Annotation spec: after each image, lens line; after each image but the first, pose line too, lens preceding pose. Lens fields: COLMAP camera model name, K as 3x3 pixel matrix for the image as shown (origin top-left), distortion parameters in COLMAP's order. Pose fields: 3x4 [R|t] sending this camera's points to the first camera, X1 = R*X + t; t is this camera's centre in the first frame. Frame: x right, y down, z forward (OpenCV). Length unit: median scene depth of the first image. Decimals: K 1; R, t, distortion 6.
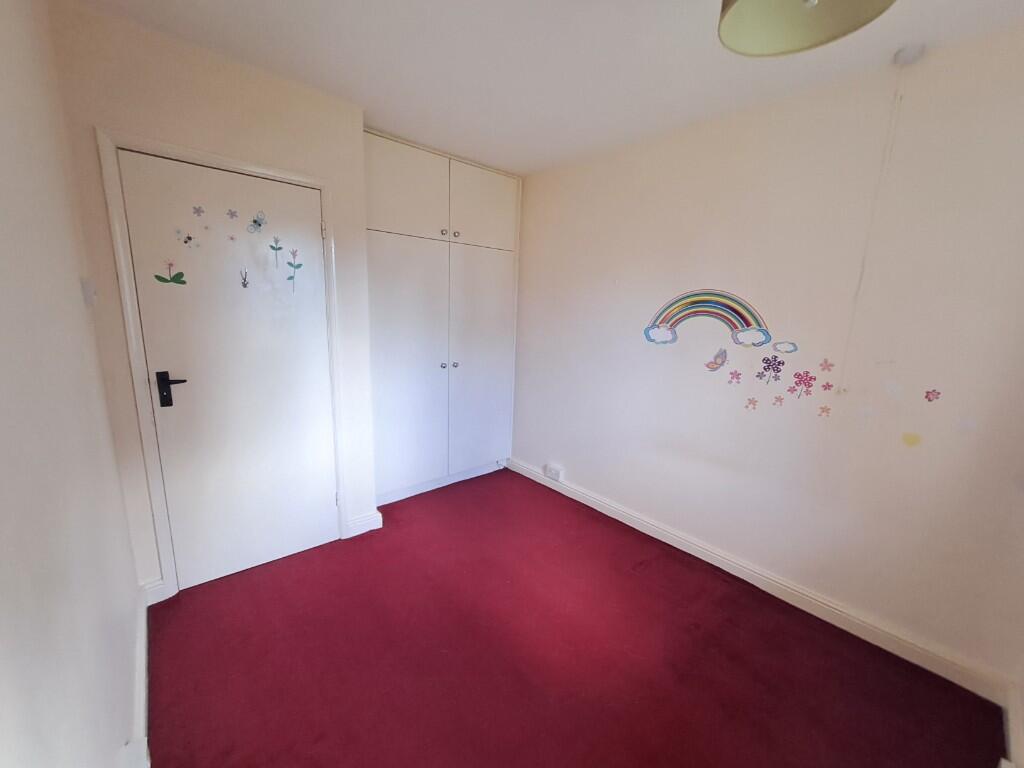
lens RADIAL K [[405.6, 0, 513.8], [0, 405.6, 377.0], [0, 0, 1]] dist [0.002300, -0.000068]
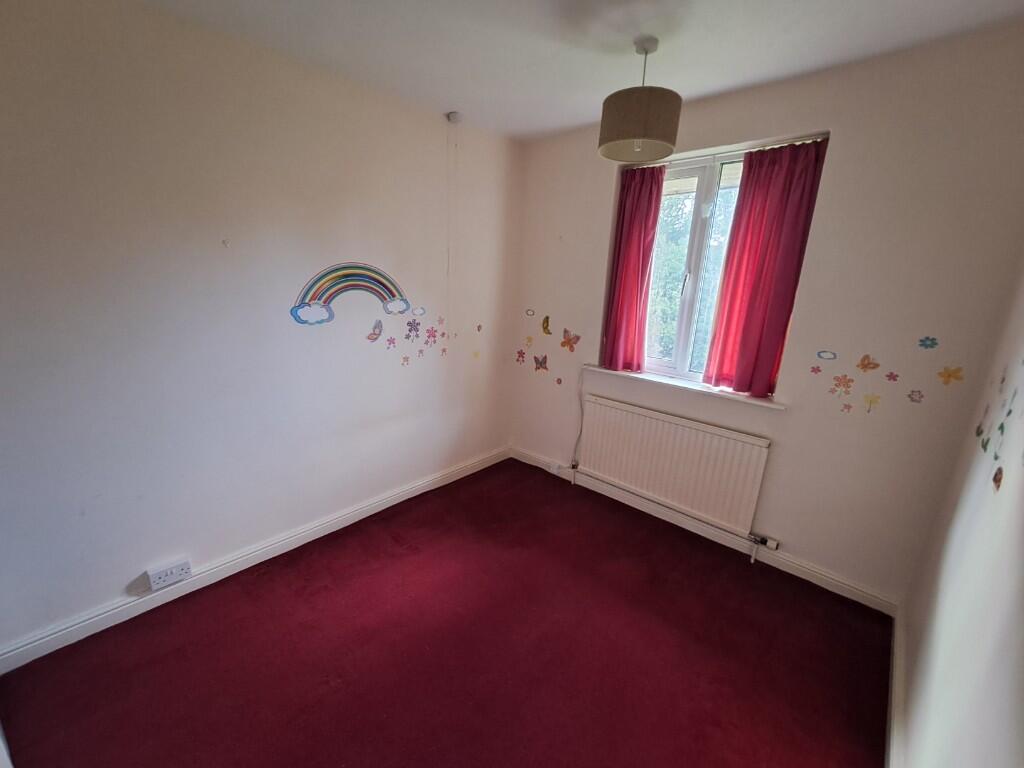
lens RADIAL K [[405.6, 0, 513.7], [0, 405.6, 394.6], [0, 0, 1]] dist [0.002300, -0.000068]
pose [[-0.091106, -0.299065, 0.949874, -0.618856], [0.150979, 0.938666, 0.310018, -0.163918], [-0.984330, 0.171655, -0.040365, 0.721380]]
